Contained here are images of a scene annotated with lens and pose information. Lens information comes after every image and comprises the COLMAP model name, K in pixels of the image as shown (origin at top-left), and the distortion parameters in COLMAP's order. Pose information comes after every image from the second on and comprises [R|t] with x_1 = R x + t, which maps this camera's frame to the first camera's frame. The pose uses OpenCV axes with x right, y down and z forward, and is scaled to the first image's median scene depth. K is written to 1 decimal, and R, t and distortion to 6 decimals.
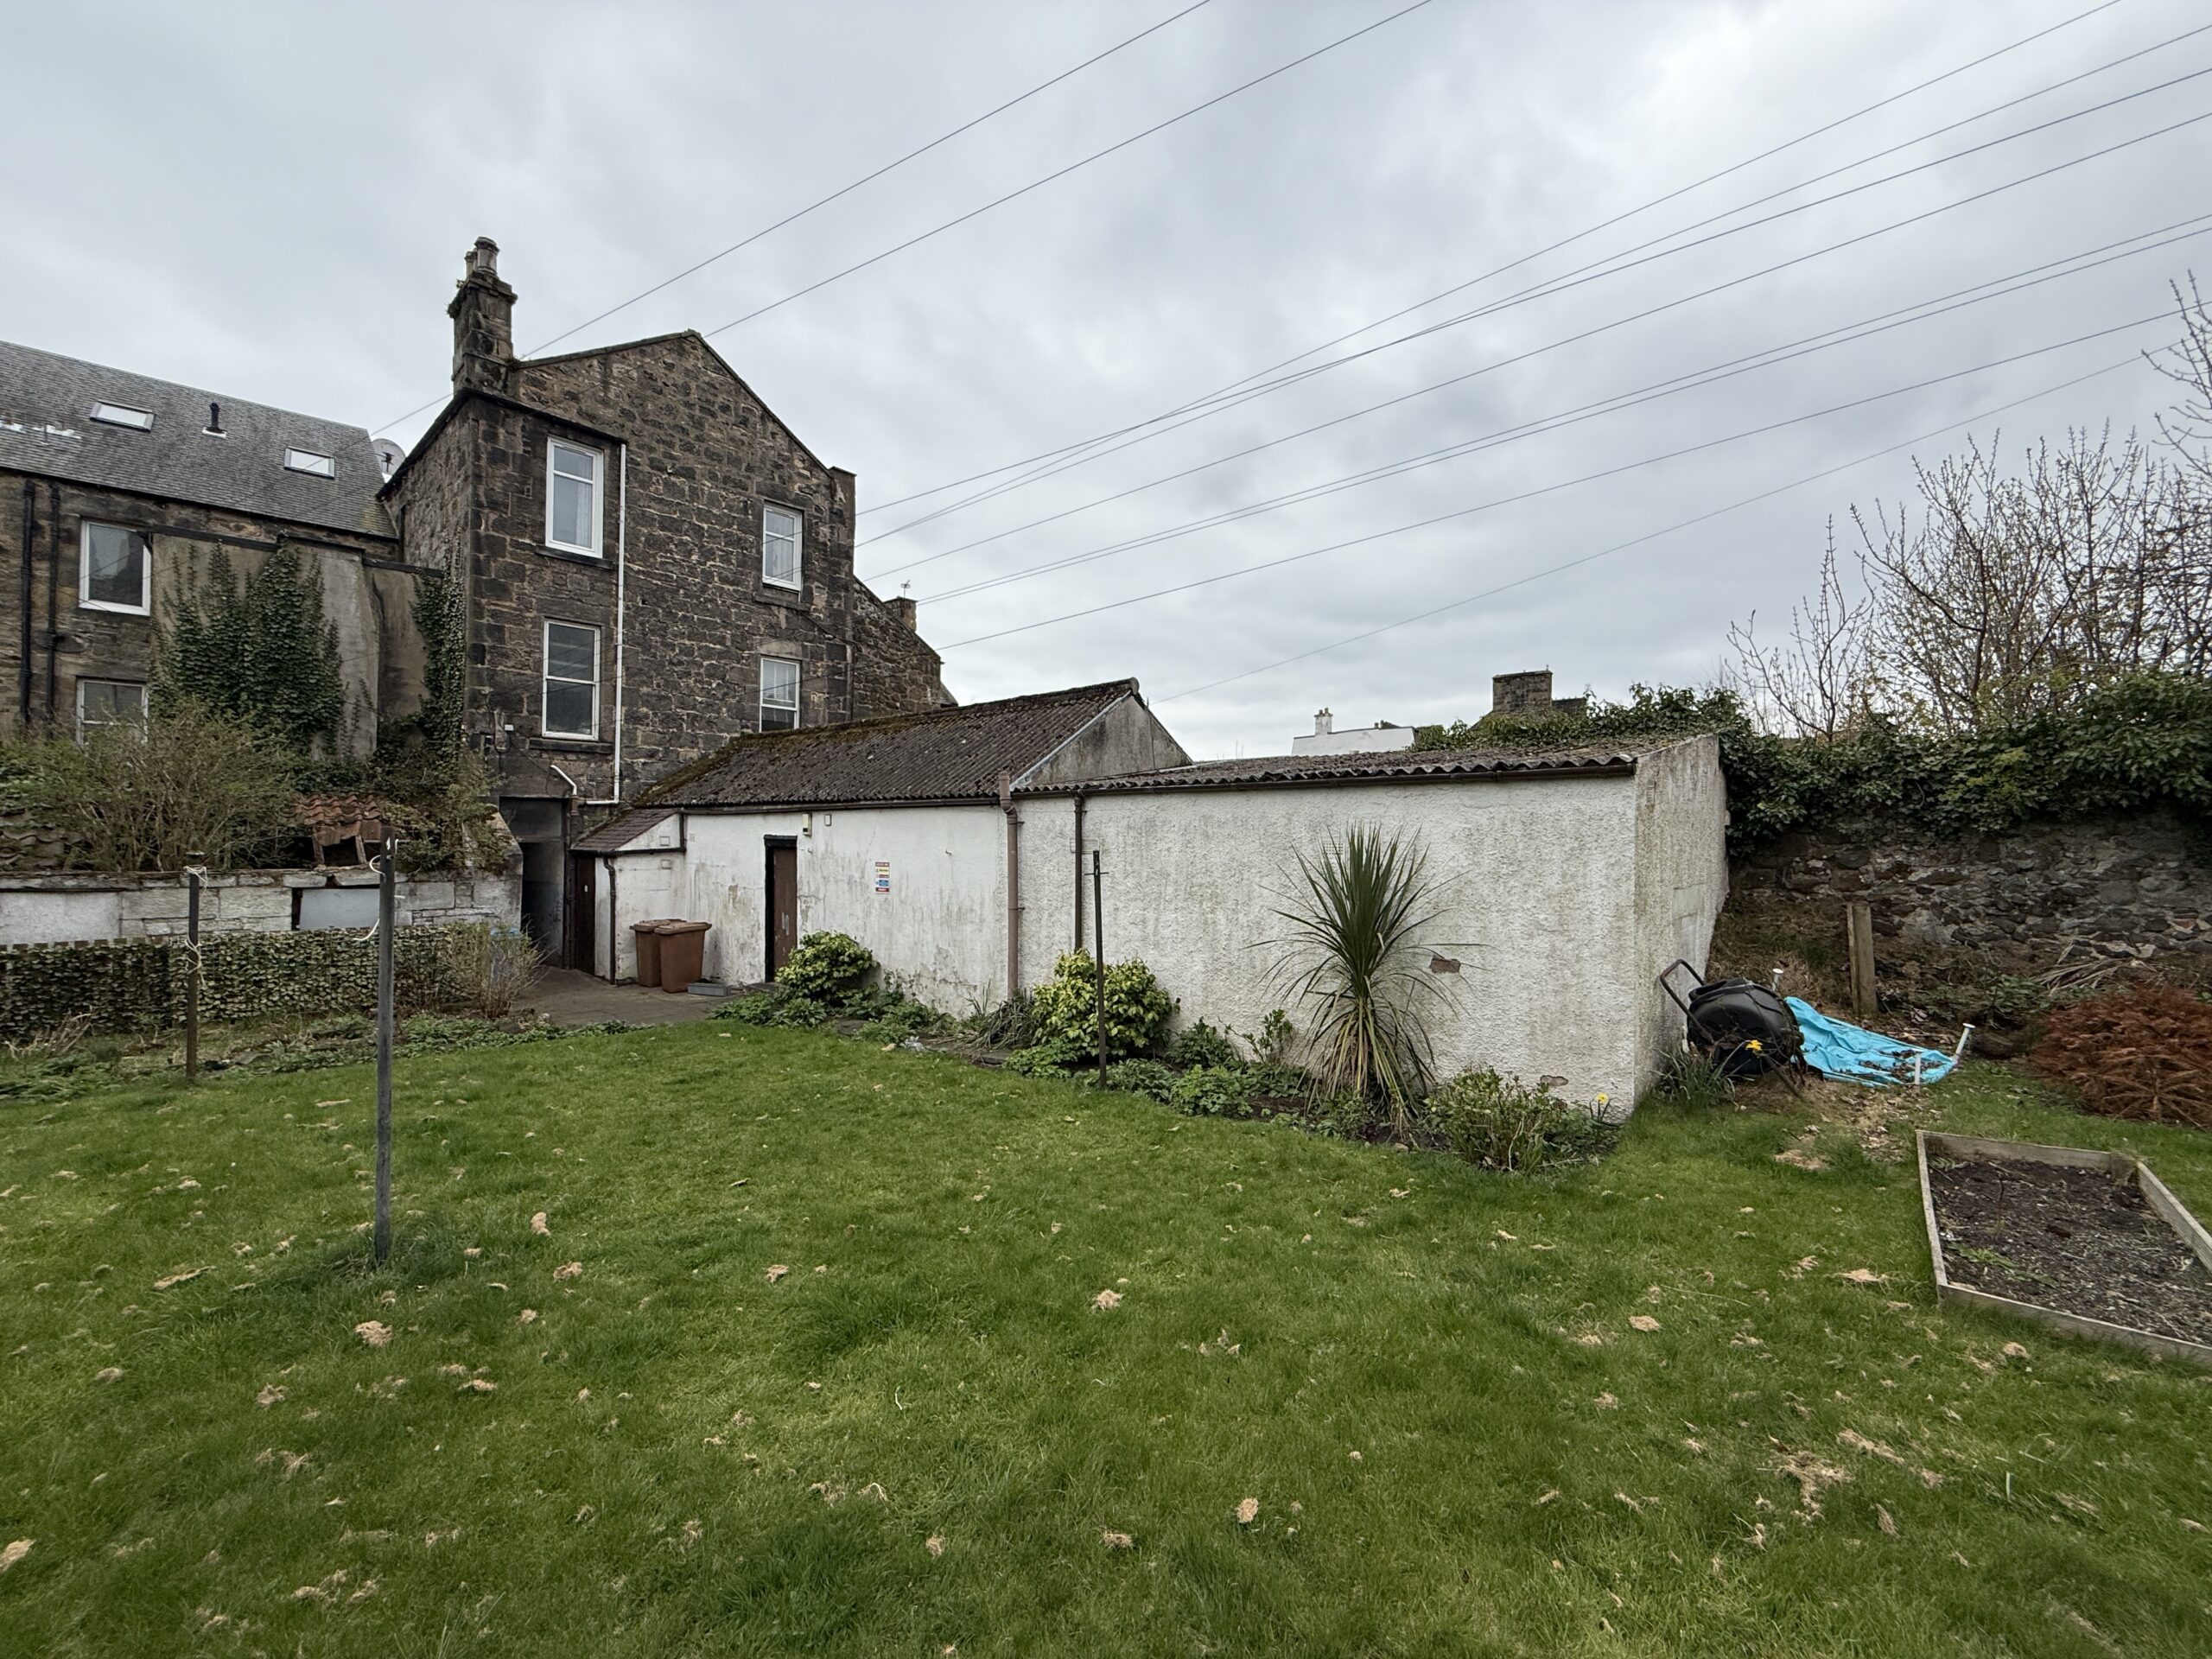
lens RADIAL K [[878.8, 0, 1100.1], [0, 878.8, 830.1], [0, 0, 1]] dist [0.000862, -0.000259]
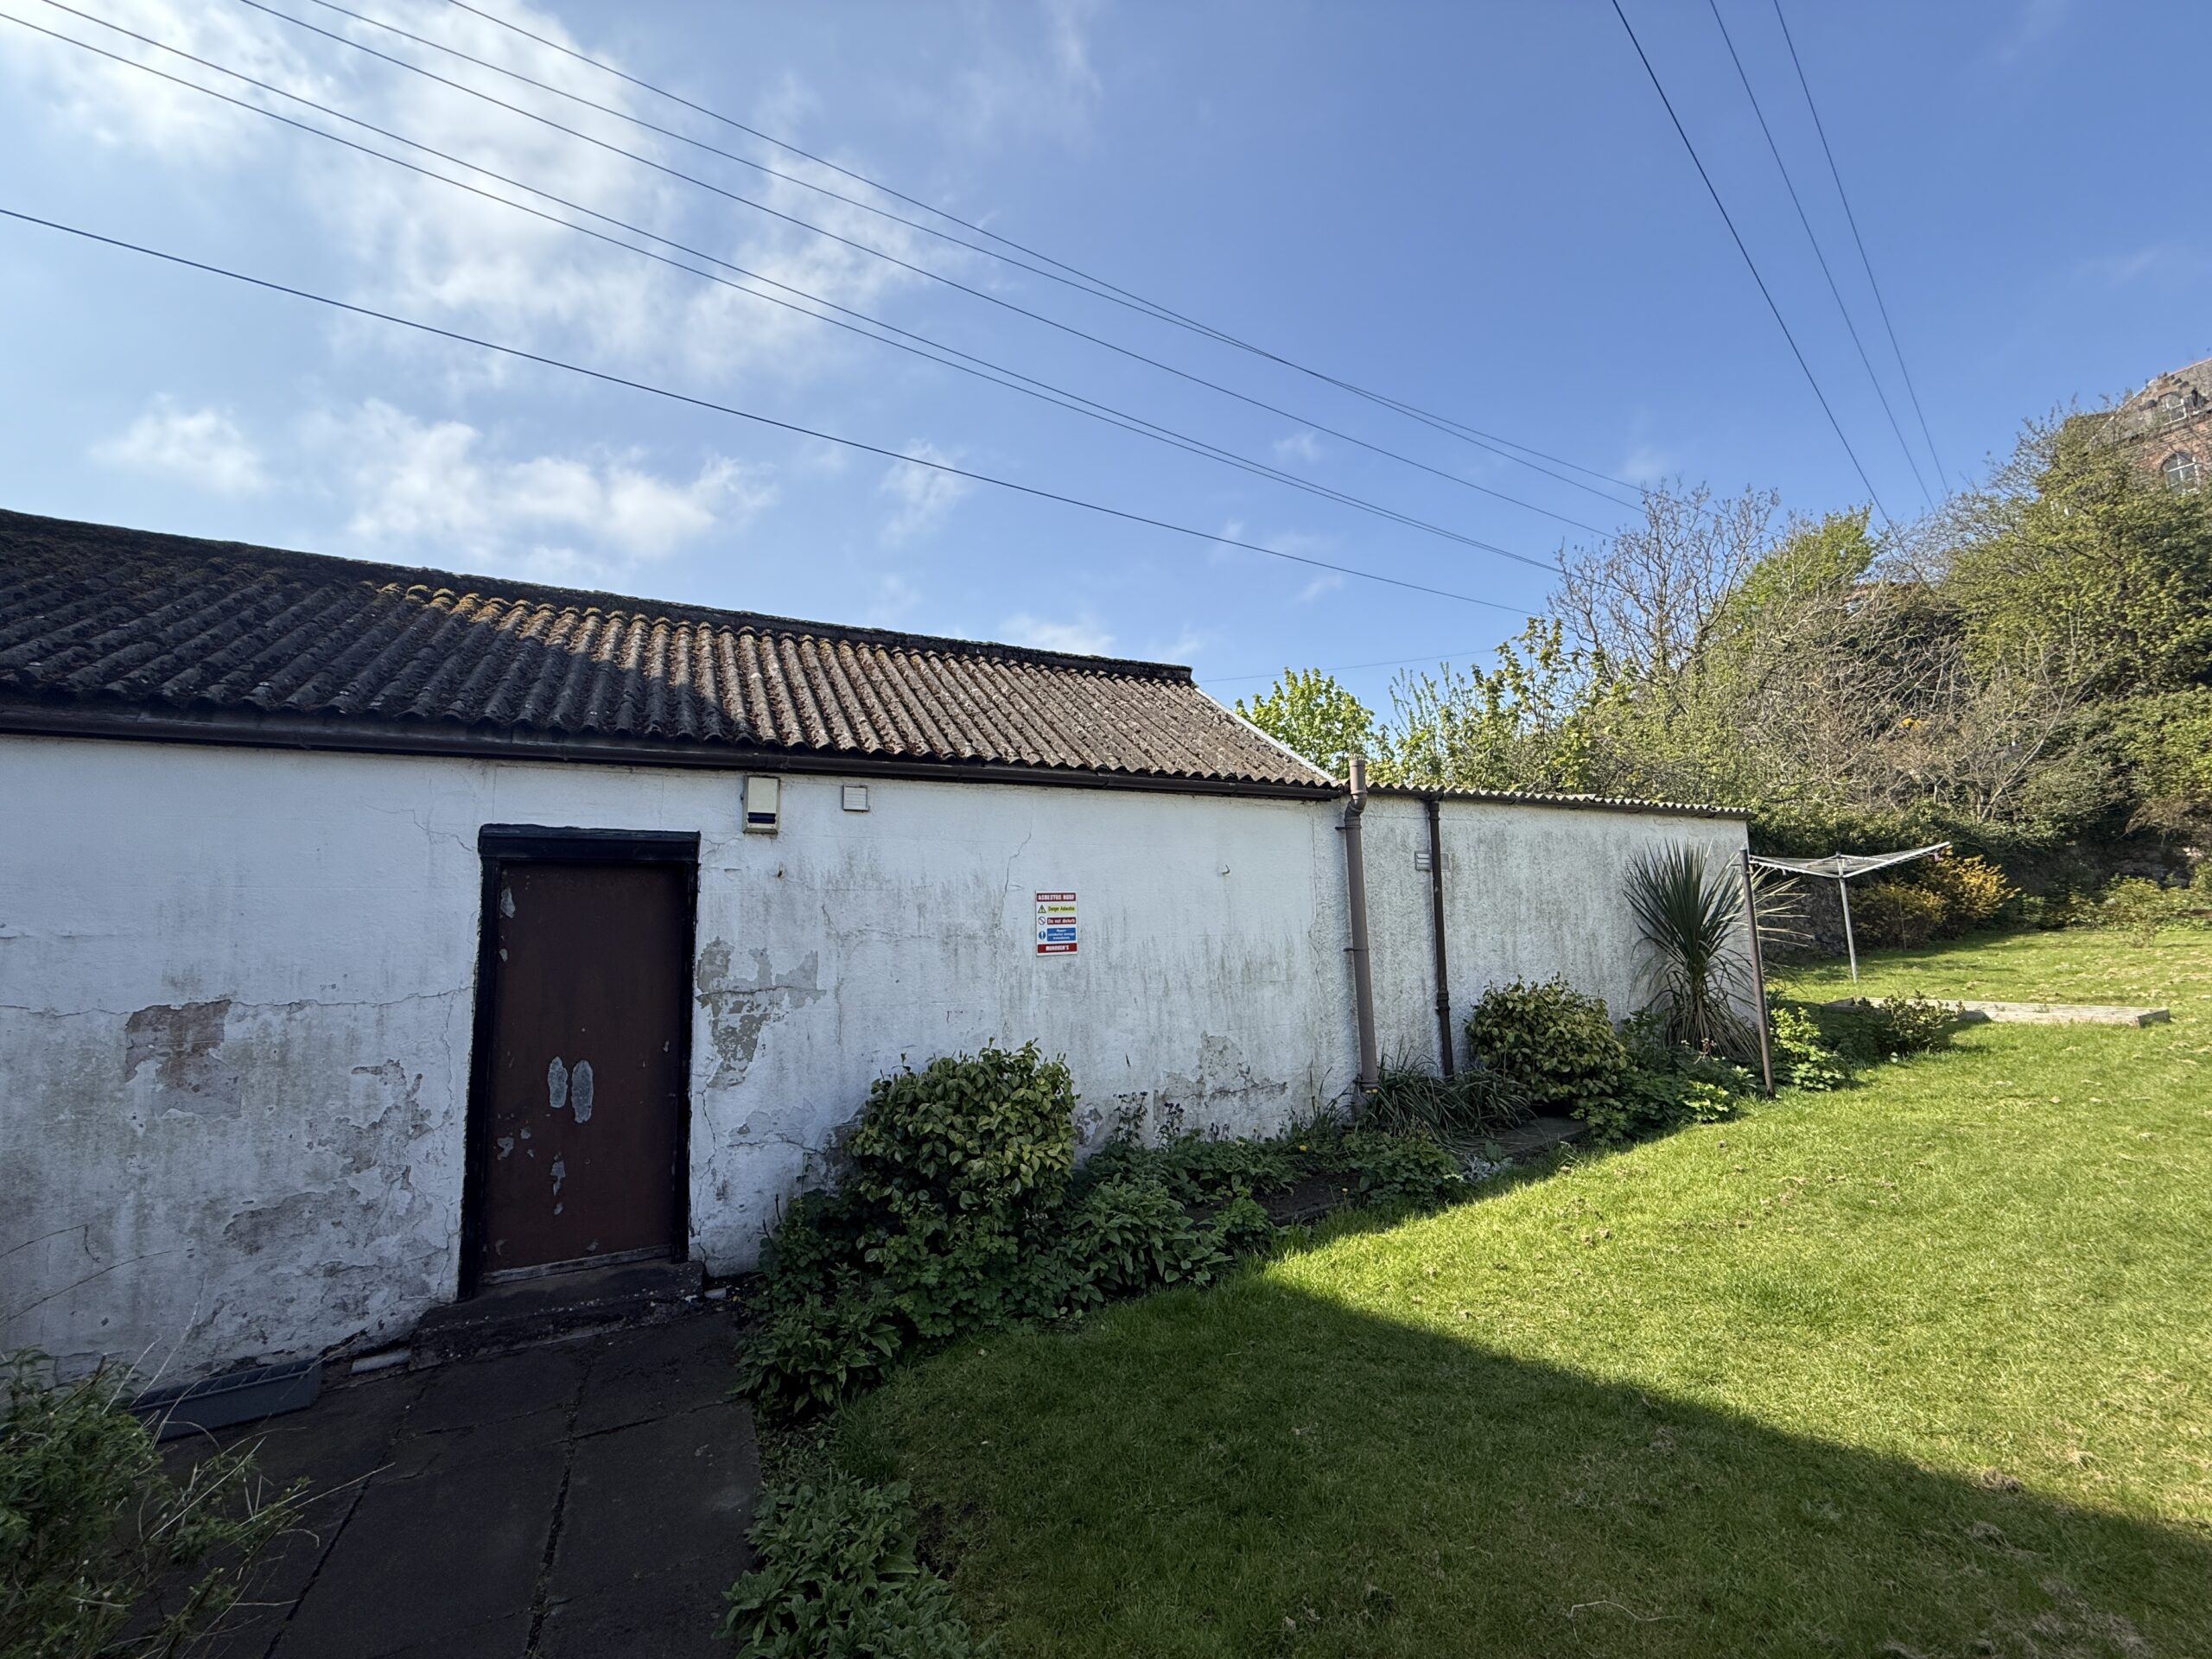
lens RADIAL K [[878.8, 0, 1100.1], [0, 878.8, 830.1], [0, 0, 1]] dist [0.000862, -0.000259]
pose [[0.366822, 0.075859, 0.927193, -0.788806], [0.009578, 0.996309, -0.085303, 0.049483], [-0.930242, 0.040171, 0.364742, 0.890576]]
